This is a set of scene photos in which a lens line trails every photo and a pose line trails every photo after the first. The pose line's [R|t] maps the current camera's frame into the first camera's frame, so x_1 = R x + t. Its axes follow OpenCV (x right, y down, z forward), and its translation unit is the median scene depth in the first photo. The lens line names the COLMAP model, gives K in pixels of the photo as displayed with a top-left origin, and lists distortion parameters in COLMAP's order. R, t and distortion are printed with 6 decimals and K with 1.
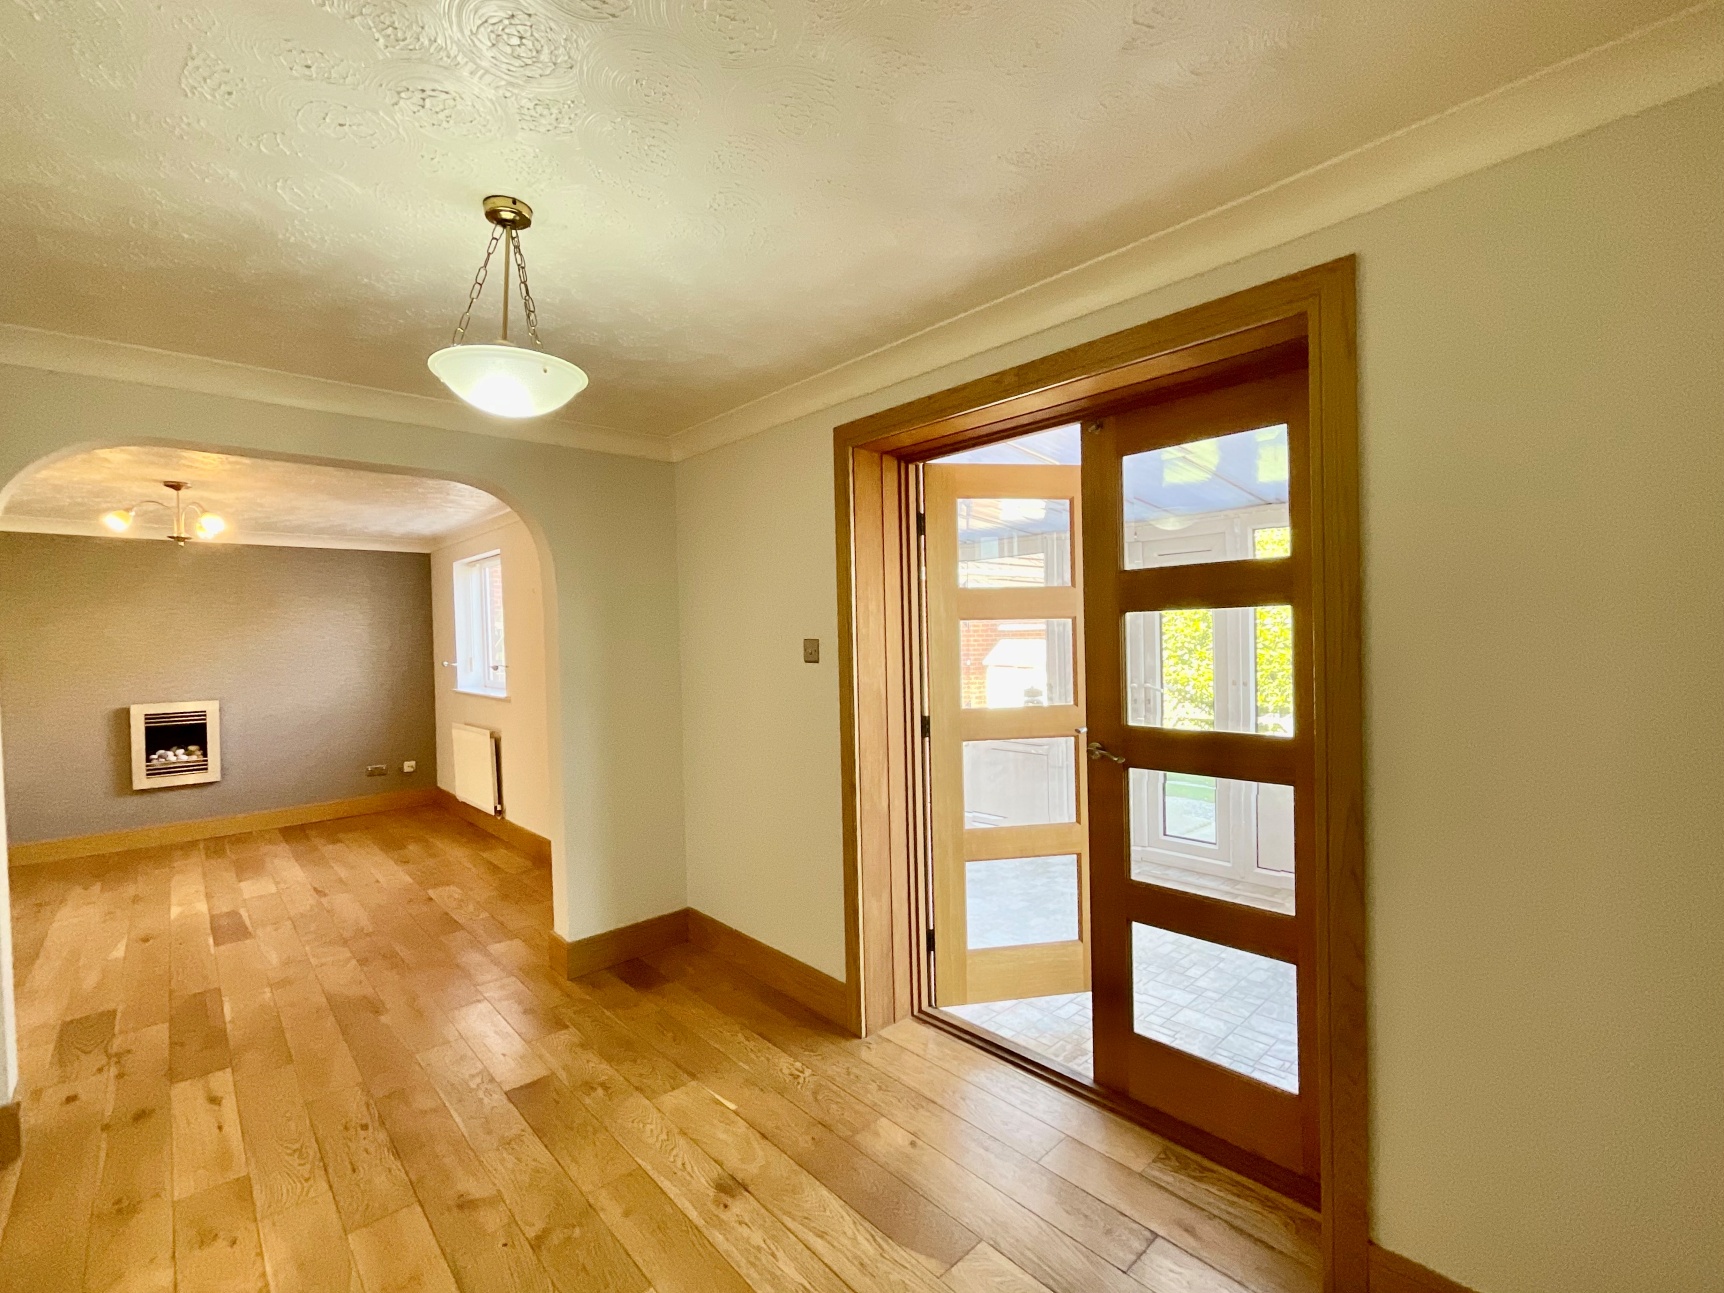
lens RADIAL K [[754.8, 0, 862.0], [0, 754.8, 646.5], [0, 0, 1]] dist [-0.001015, 0.000141]
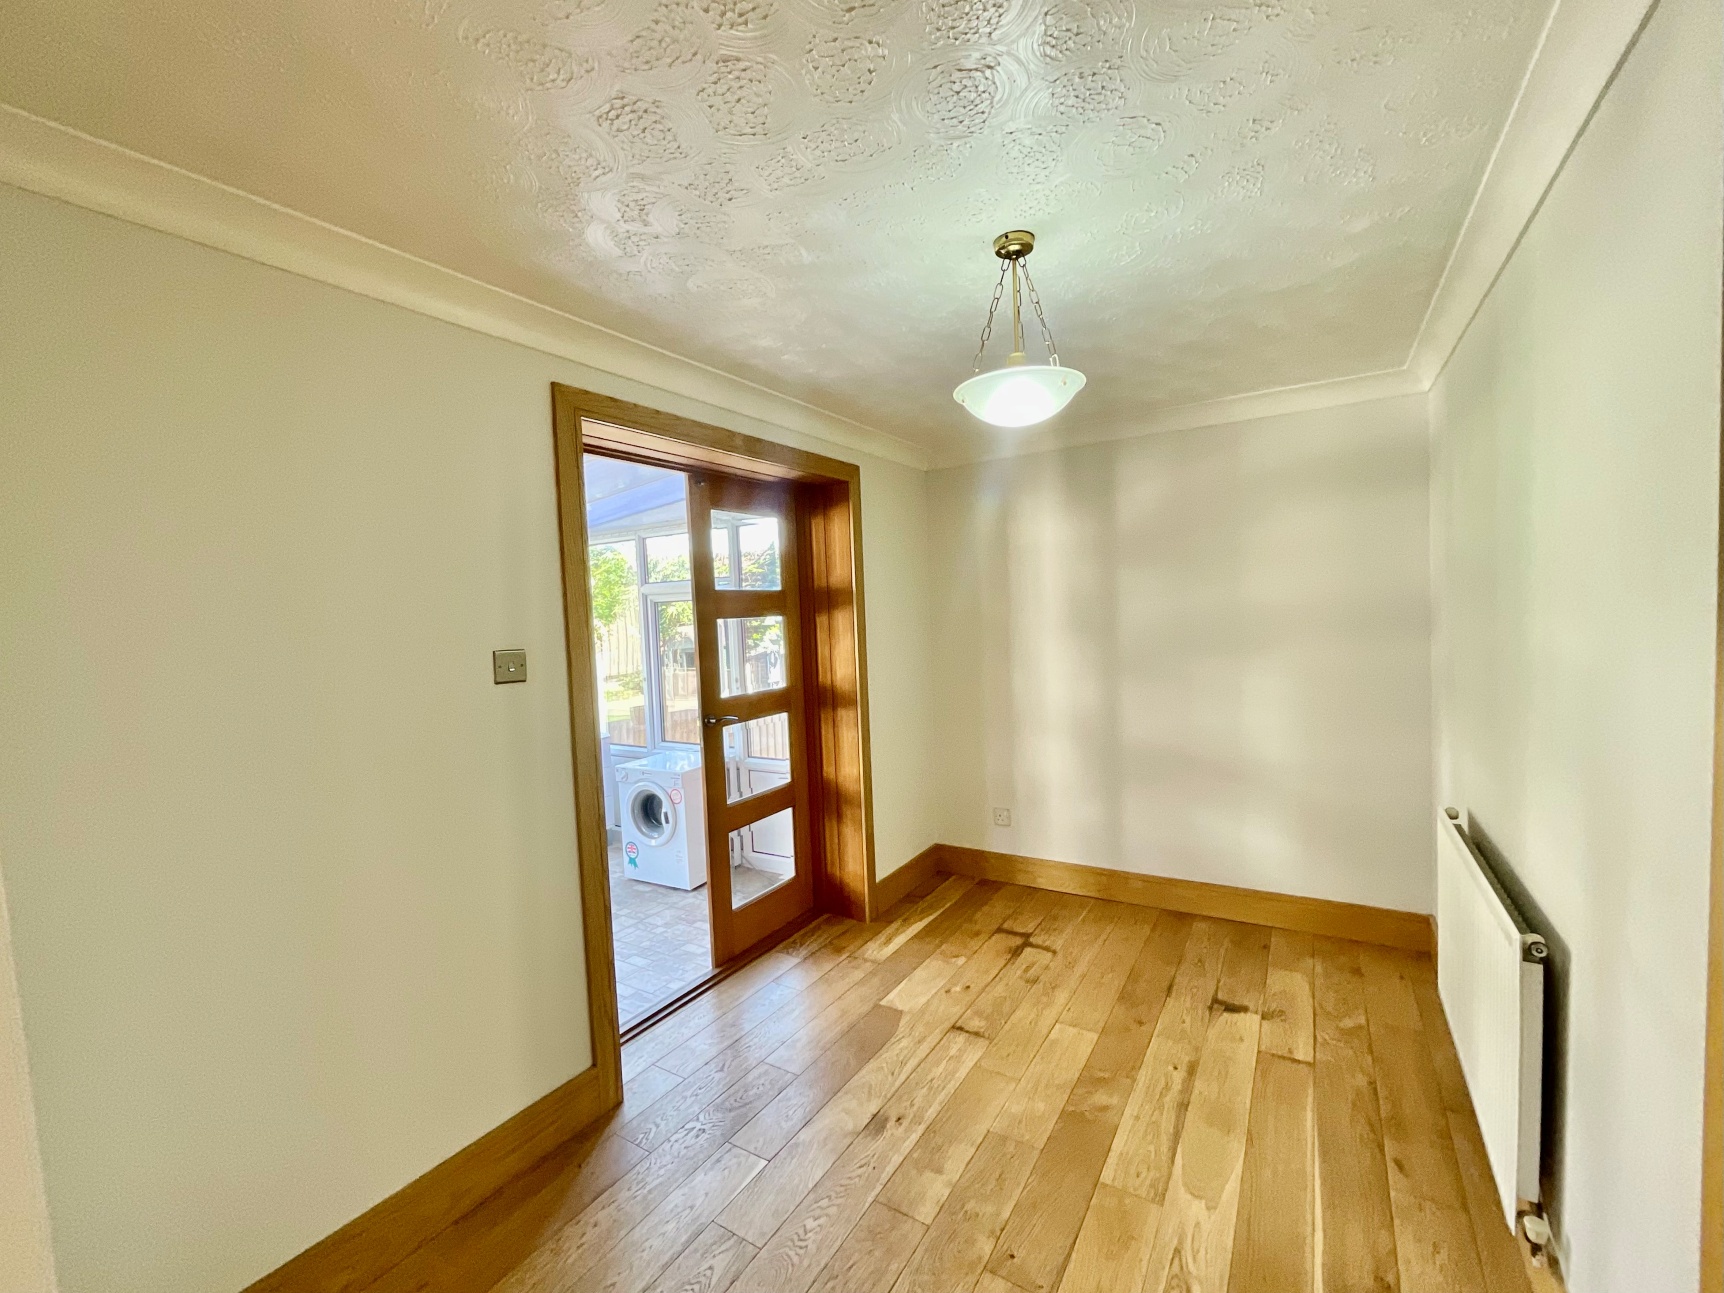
lens RADIAL K [[695.2, 0, 862.5], [0, 695.2, 649.7], [0, 0, 1]] dist [-0.002085, -0.000023]
pose [[-0.238368, -0.010595, 0.971117, -1.087494], [0.070254, 0.997133, 0.028123, -0.006799], [-0.968630, 0.074929, -0.236940, 1.143683]]
